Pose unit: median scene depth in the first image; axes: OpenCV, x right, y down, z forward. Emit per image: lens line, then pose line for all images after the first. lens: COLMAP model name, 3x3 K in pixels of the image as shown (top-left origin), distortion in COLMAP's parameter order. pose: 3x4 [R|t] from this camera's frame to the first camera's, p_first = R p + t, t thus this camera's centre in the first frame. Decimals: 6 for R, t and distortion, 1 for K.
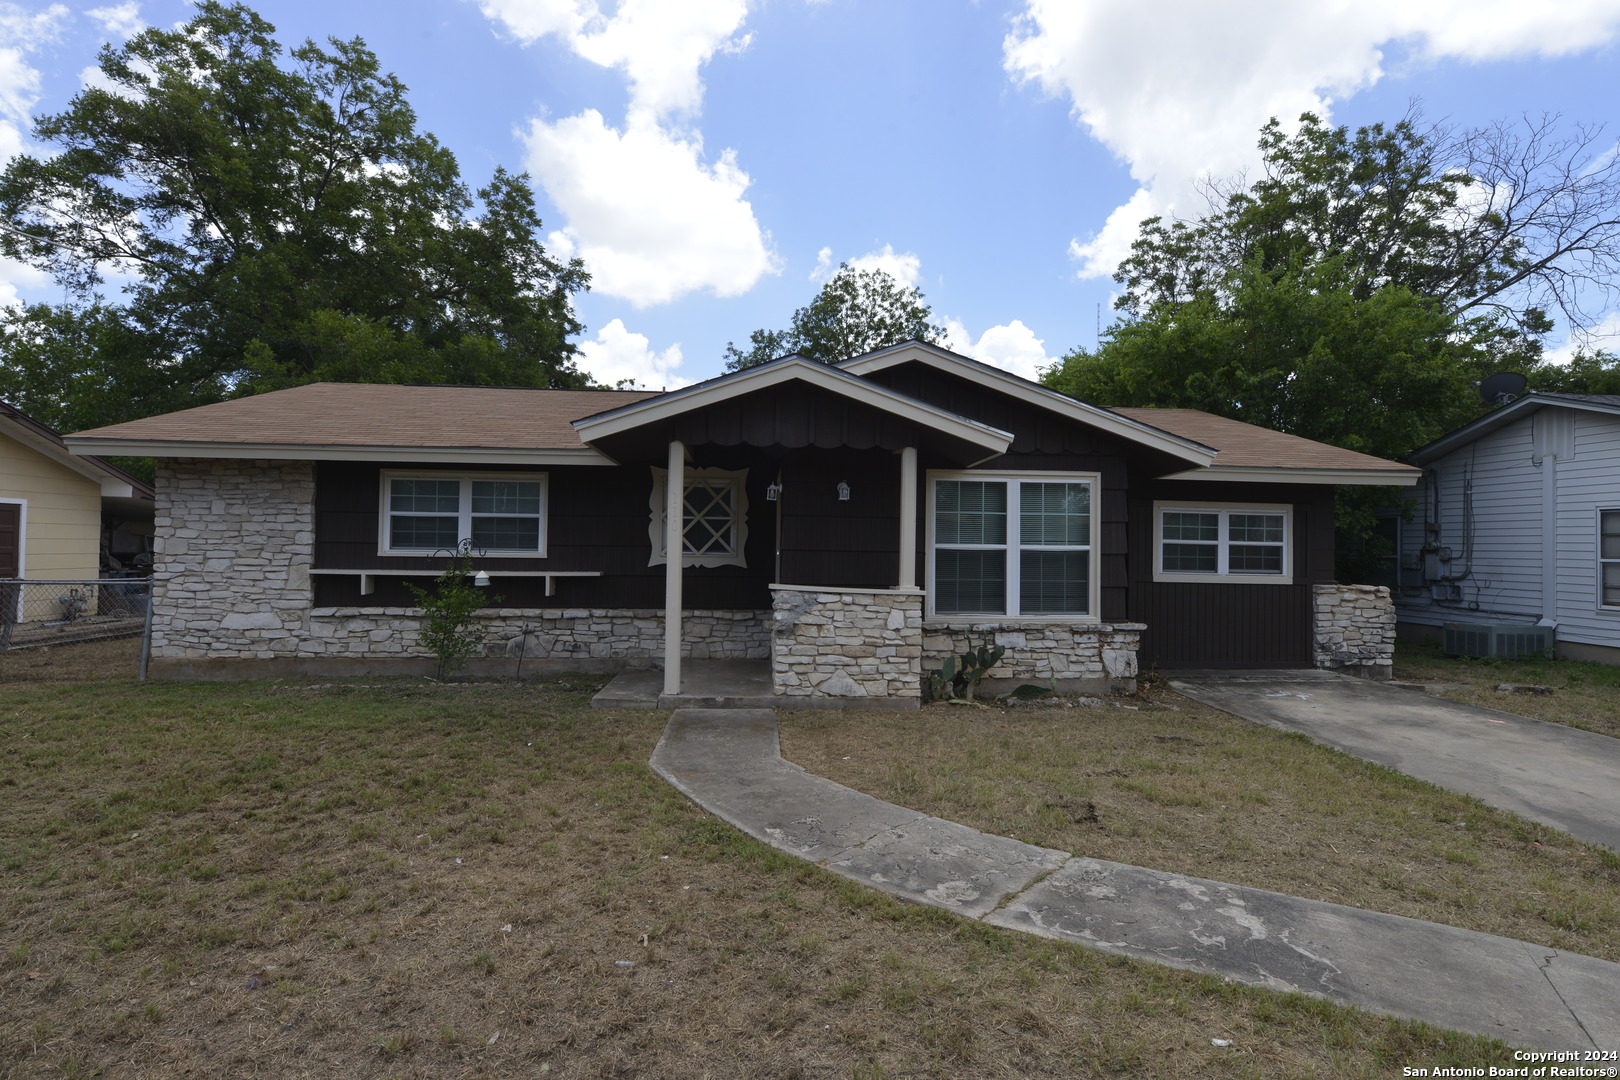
lens RADIAL K [[791.5, 0, 810.0], [0, 791.5, 540.0], [0, 0, 1]] dist [-0.003382, -0.000280]
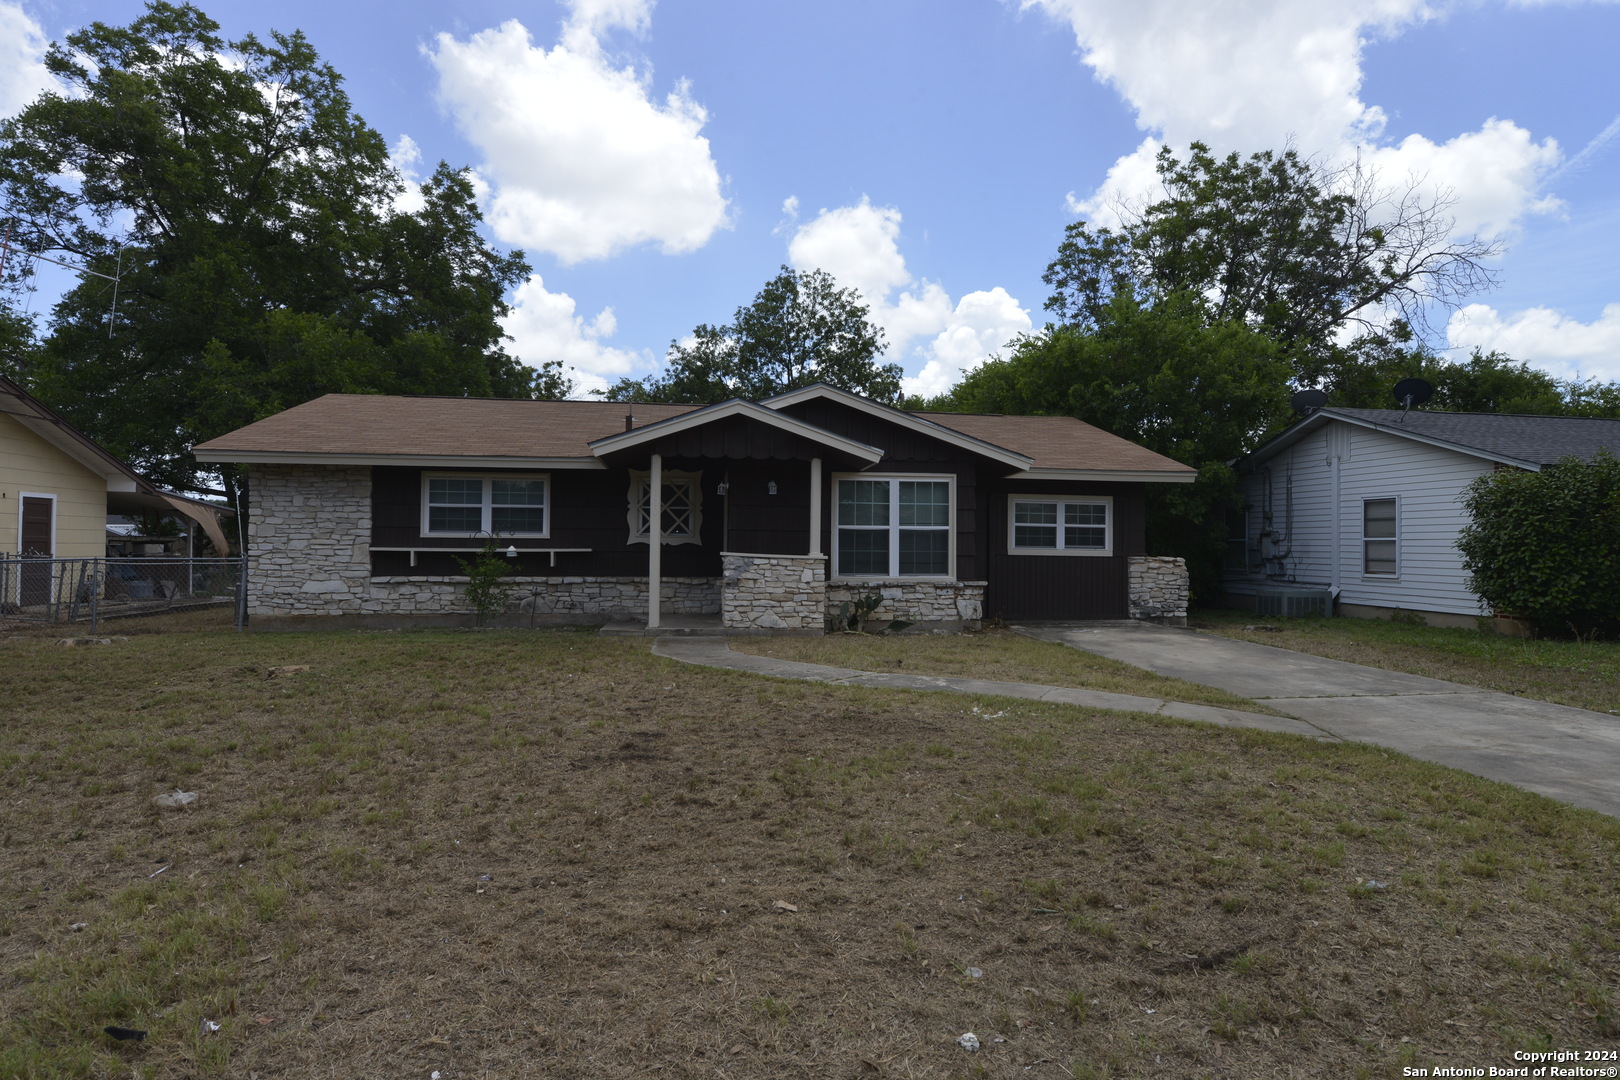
lens RADIAL K [[957.7, 0, 810.0], [0, 957.7, 540.0], [0, 0, 1]] dist [0.001098, -0.000819]
pose [[0.998476, -0.004813, 0.054980, 0.011957], [0.004812, 0.999988, 0.000152, 0.024518], [-0.054980, 0.000113, 0.998487, -0.559432]]
